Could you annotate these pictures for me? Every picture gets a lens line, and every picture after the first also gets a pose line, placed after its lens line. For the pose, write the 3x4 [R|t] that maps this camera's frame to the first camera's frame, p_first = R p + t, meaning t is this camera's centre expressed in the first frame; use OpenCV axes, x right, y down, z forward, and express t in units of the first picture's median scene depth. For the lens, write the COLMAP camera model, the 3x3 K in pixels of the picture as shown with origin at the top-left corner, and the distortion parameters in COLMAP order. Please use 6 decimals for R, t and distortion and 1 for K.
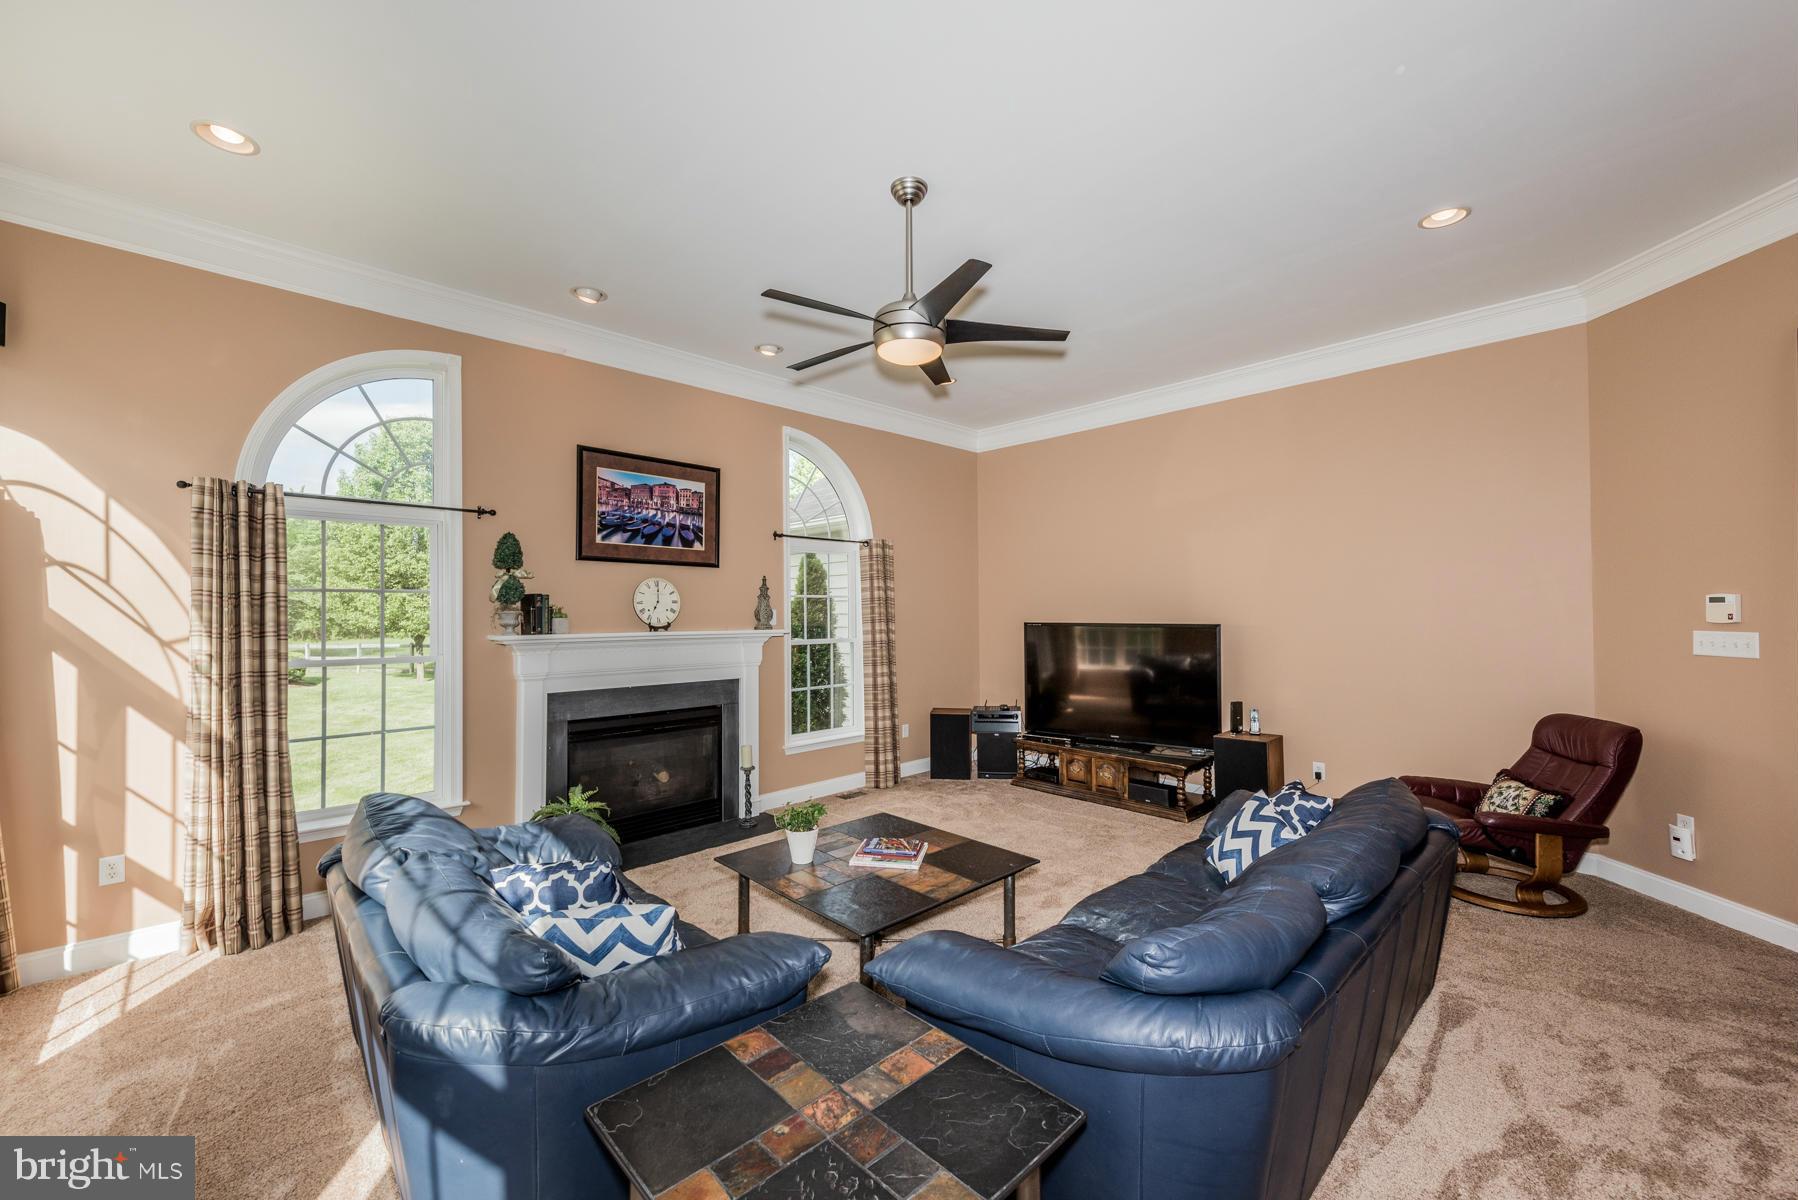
lens RADIAL K [[704.7, 0, 908.5], [0, 704.7, 602.8], [0, 0, 1]] dist [0.015226, -0.000192]
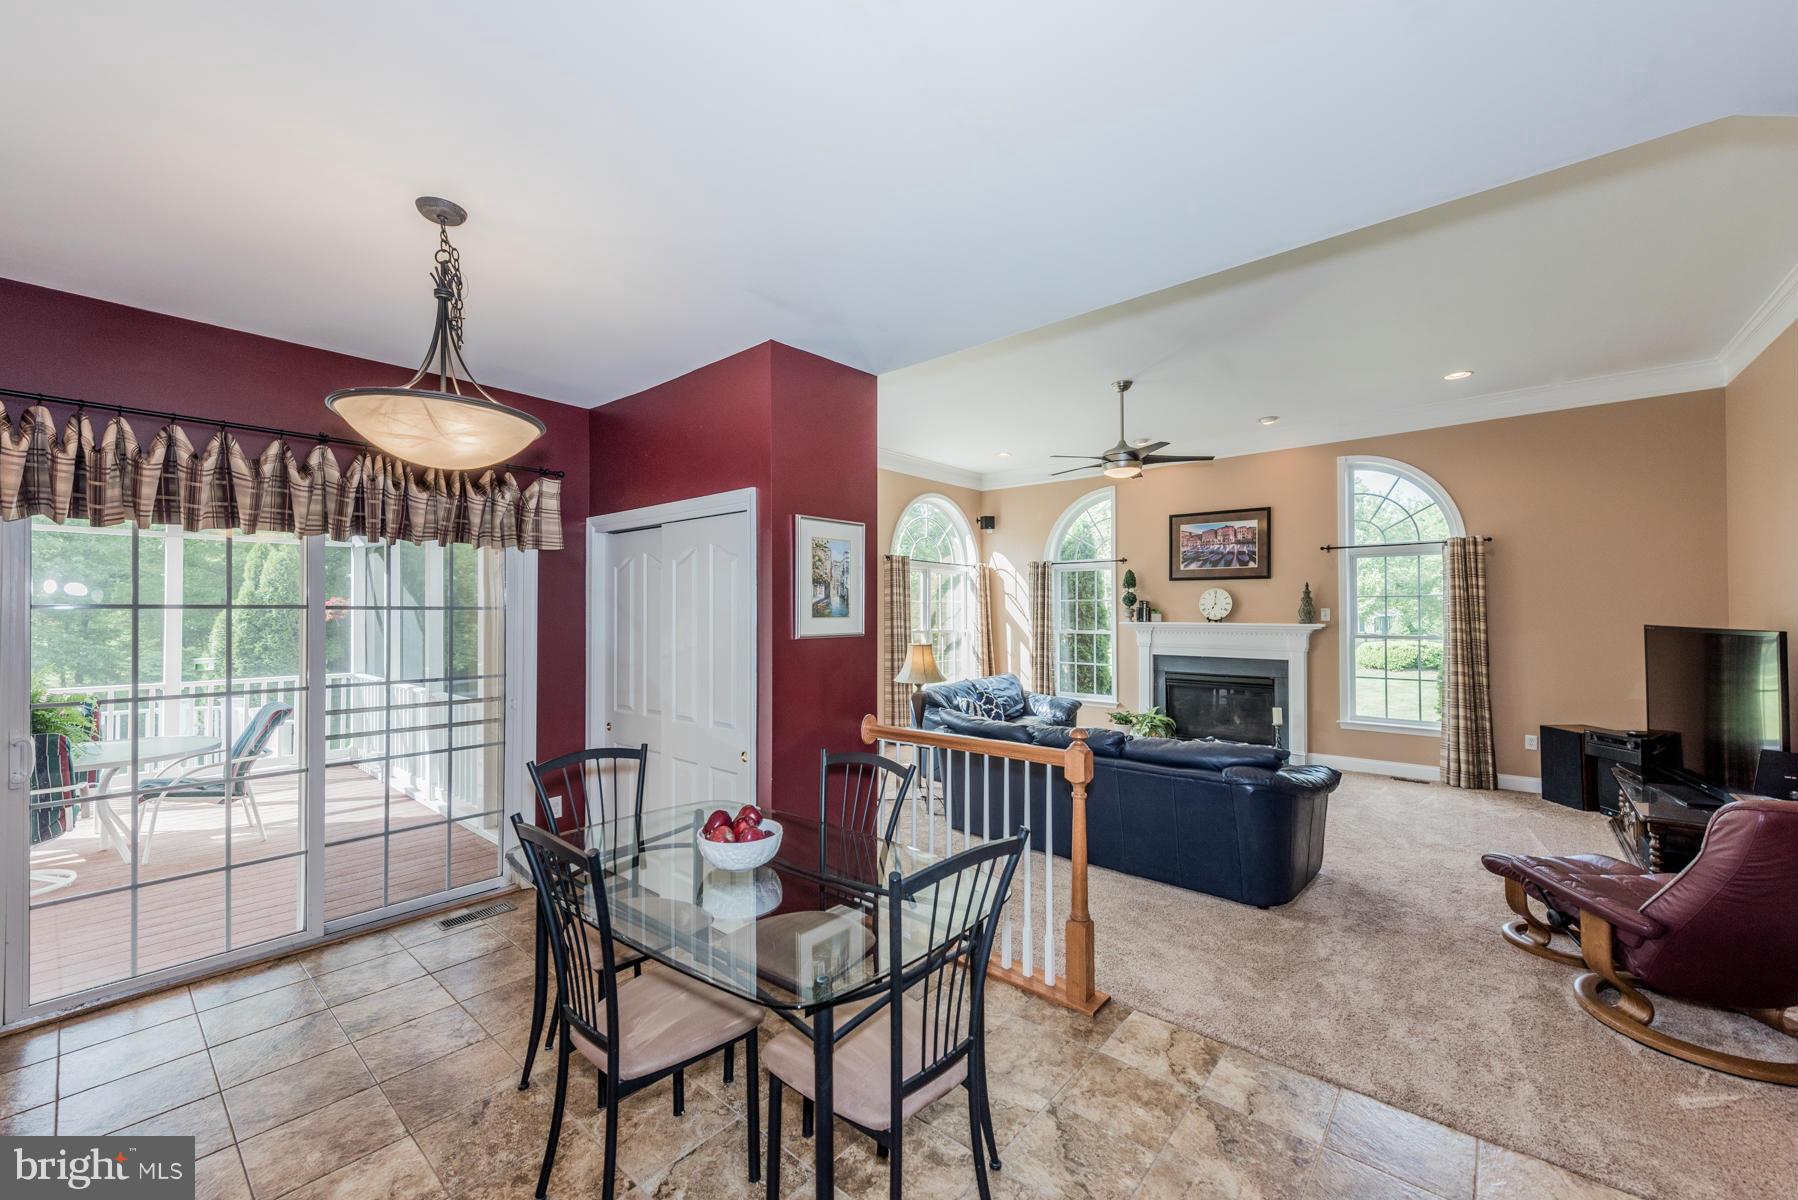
lens RADIAL K [[701.9, 0, 894.5], [0, 701.9, 605.0], [0, 0, 1]] dist [0.002164, 0.000430]
pose [[0.082229, -0.000323, -0.996613, 1.106015], [0.014892, 0.999889, 0.000904, -0.010425], [0.996502, -0.014916, 0.082225, 0.156679]]
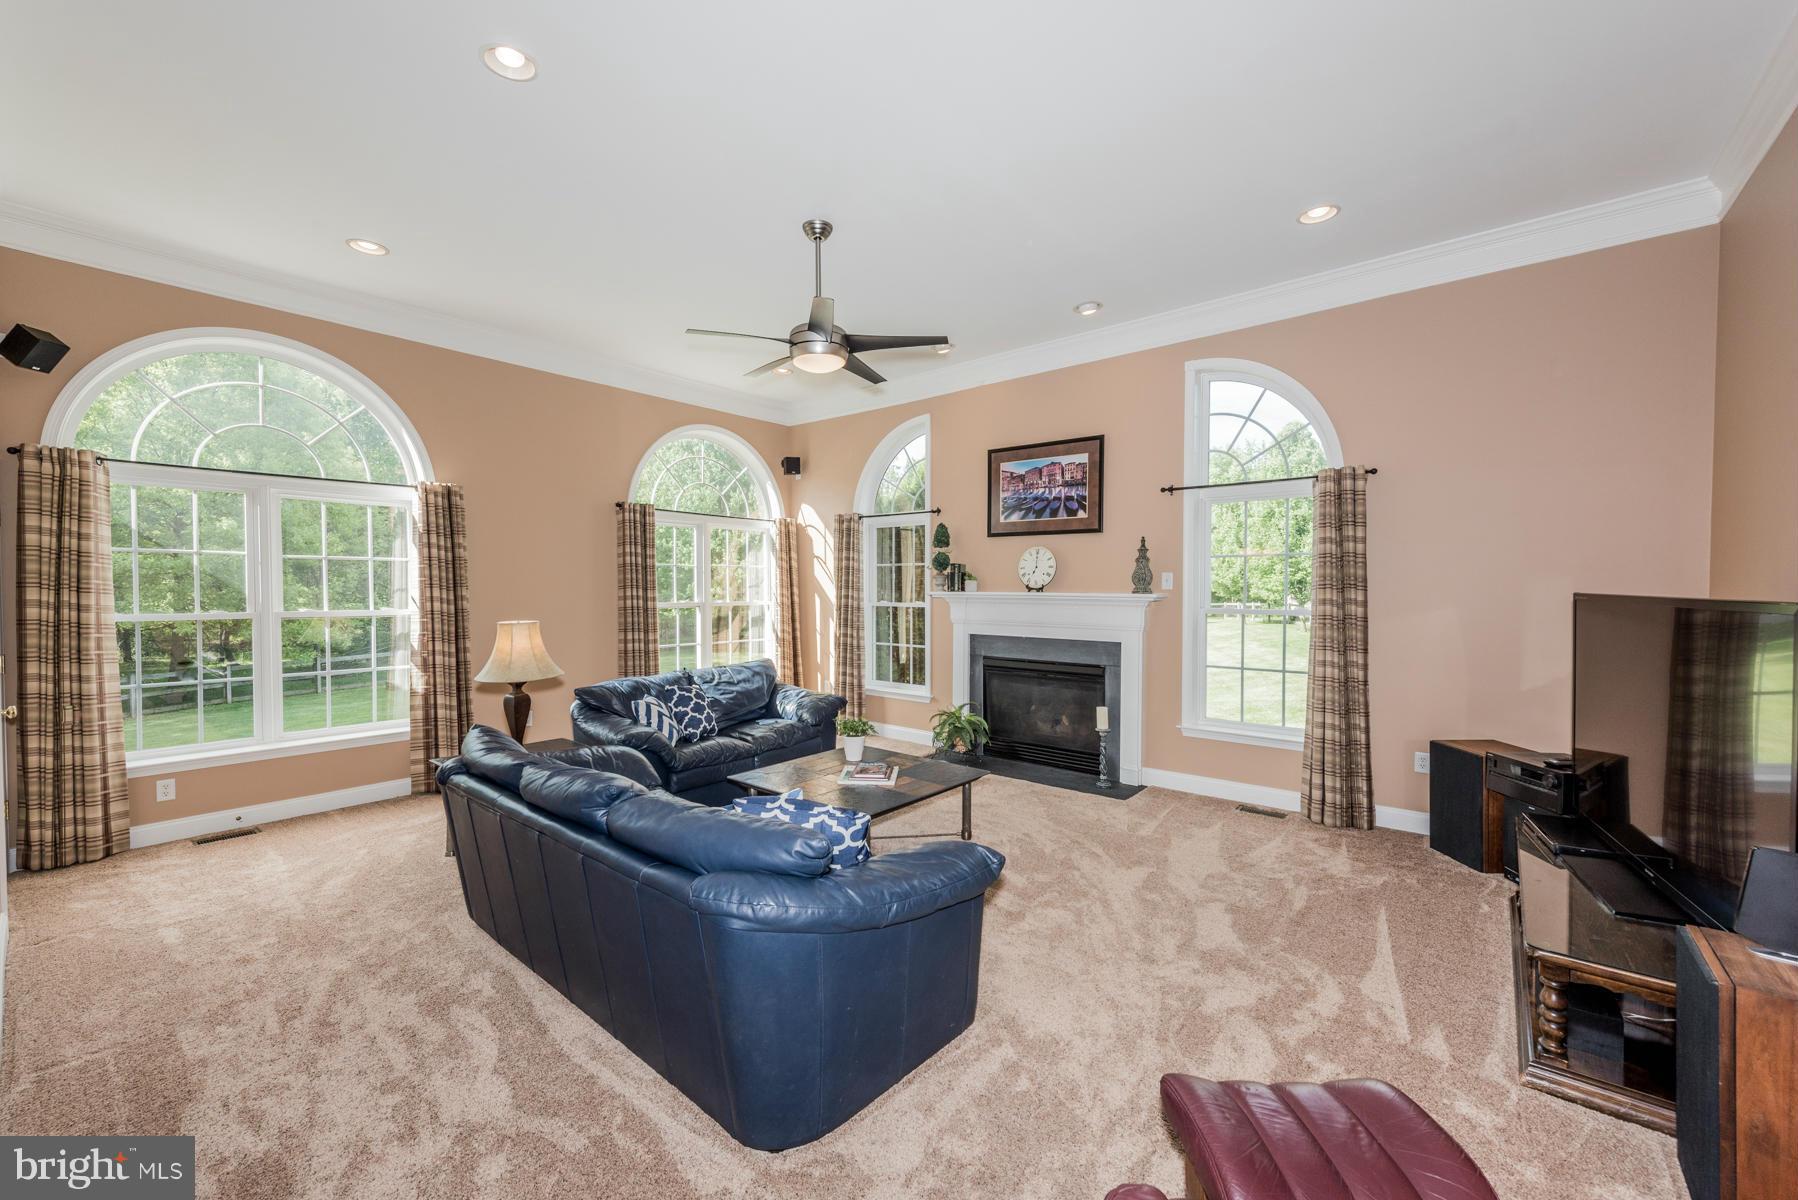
lens RADIAL K [[704.7, 0, 908.5], [0, 704.7, 602.8], [0, 0, 1]] dist [0.015226, -0.000192]
pose [[0.103882, 0.033826, -0.994014, 0.767381], [0.013566, 0.999280, 0.035423, 0.013390], [0.994497, -0.017165, 0.103349, 0.645074]]
